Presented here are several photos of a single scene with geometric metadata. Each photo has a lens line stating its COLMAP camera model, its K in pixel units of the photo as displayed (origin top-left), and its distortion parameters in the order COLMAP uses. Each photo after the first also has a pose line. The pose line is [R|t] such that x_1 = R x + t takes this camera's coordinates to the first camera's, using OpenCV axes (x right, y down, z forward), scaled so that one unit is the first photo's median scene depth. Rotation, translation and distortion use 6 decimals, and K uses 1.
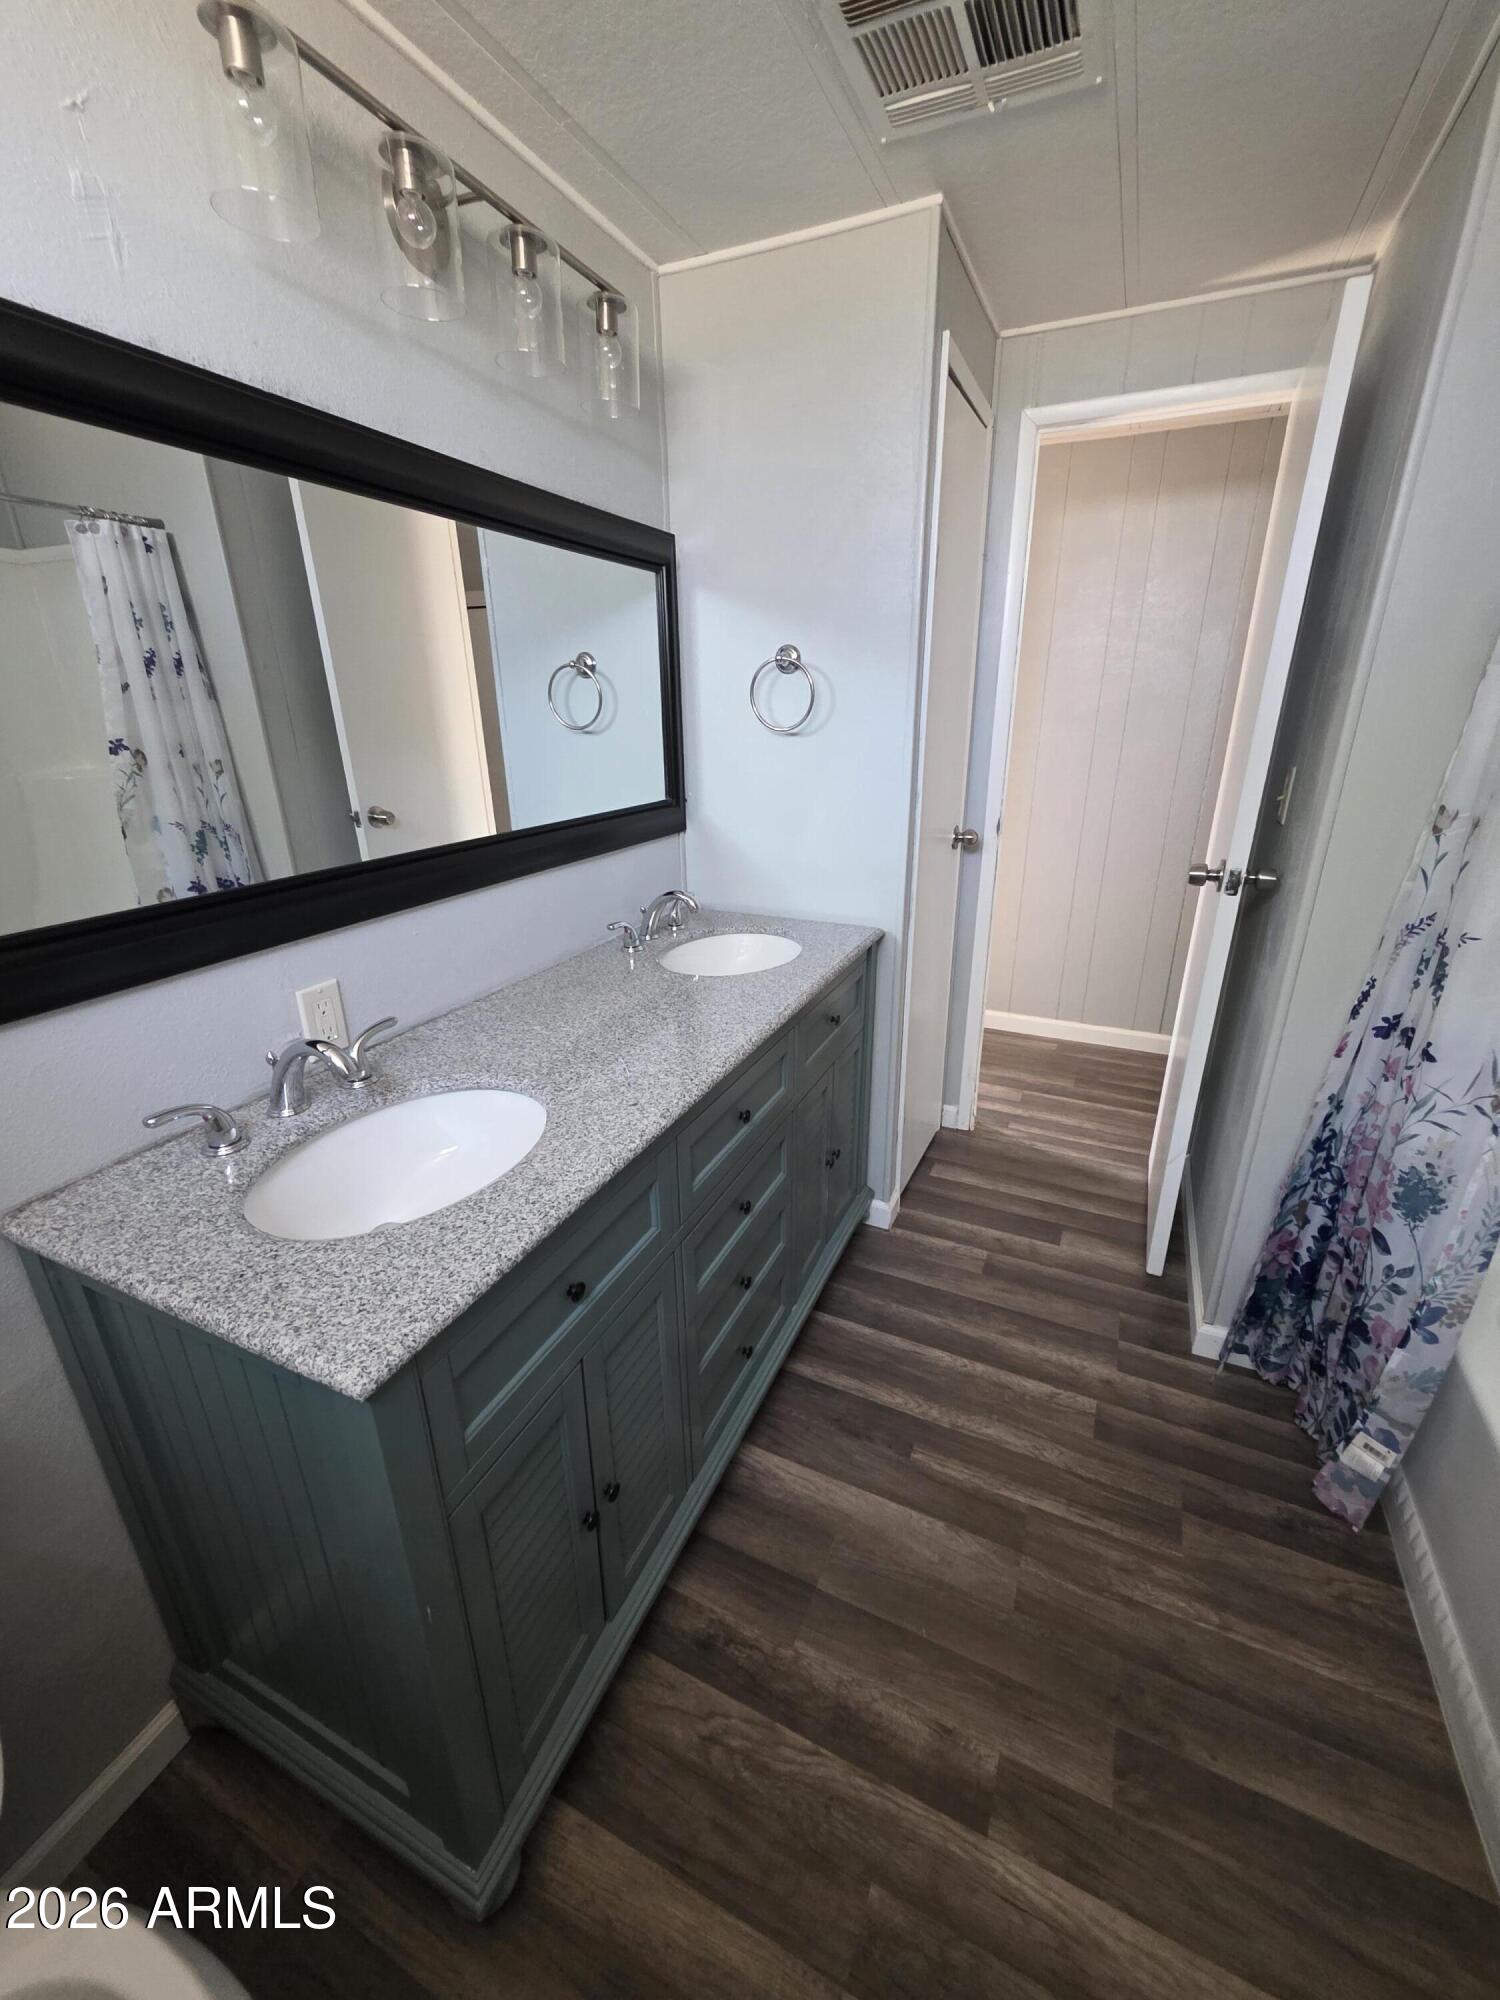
lens RADIAL K [[801.1, 0, 750.0], [0, 801.1, 1000.0], [0, 0, 1]] dist [-0.001651, -0.000127]
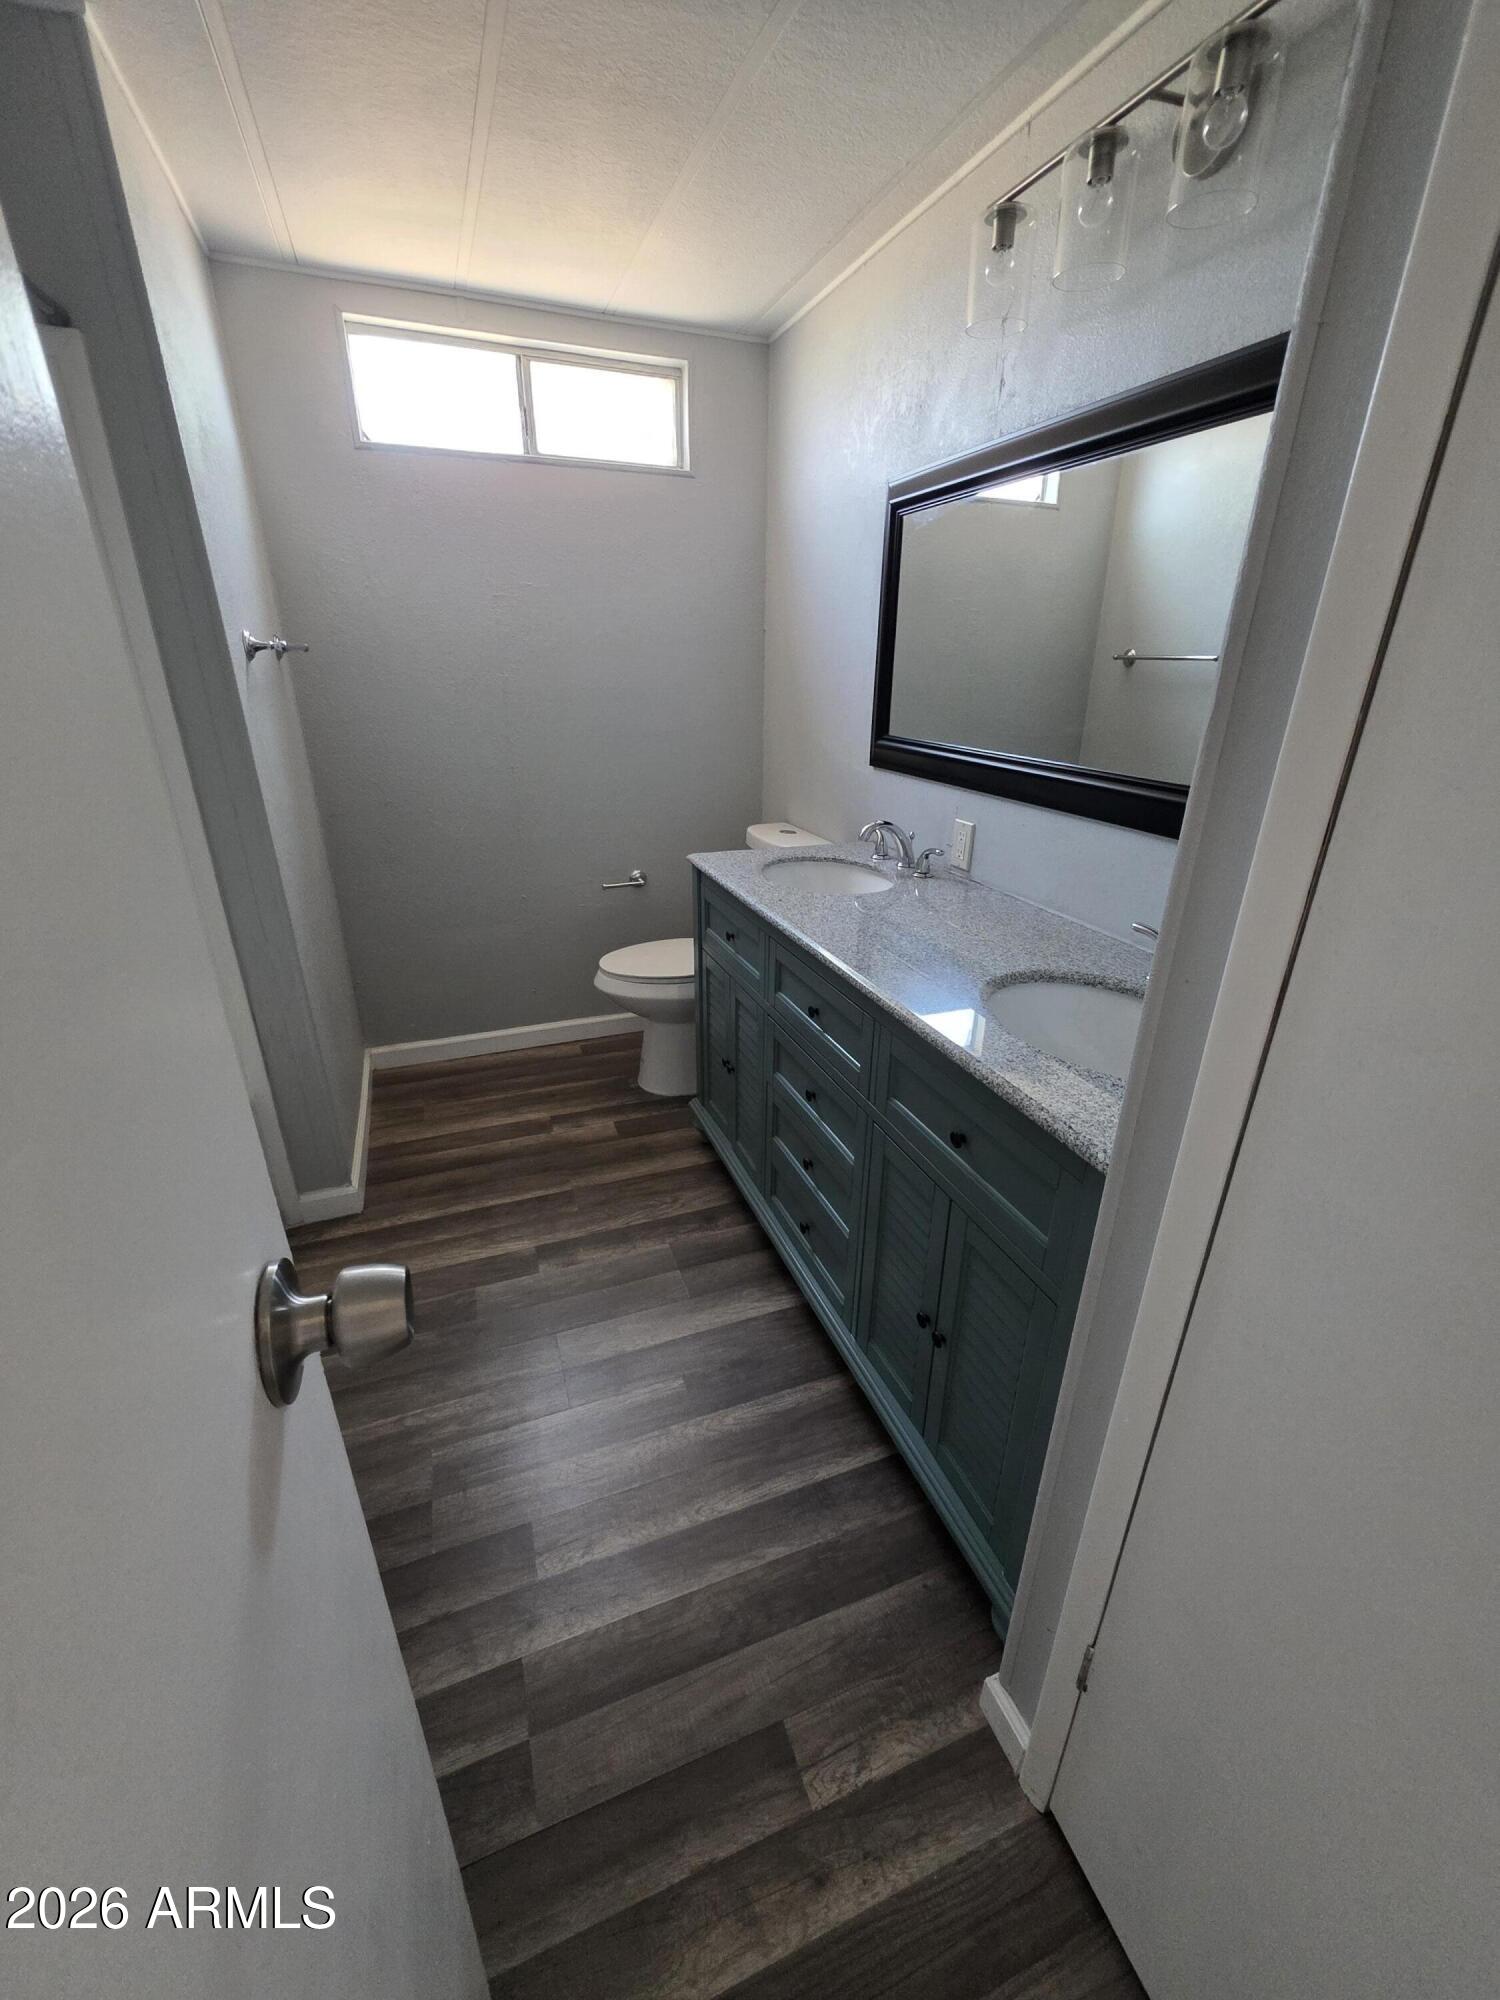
lens RADIAL K [[801.1, 0, 750.0], [0, 801.1, 1000.0], [0, 0, 1]] dist [-0.001651, -0.000127]
pose [[-0.700023, 0.278120, -0.657736, 0.714715], [-0.250752, 0.766667, 0.591054, -0.460752], [0.668649, 0.578680, -0.466945, 1.312413]]
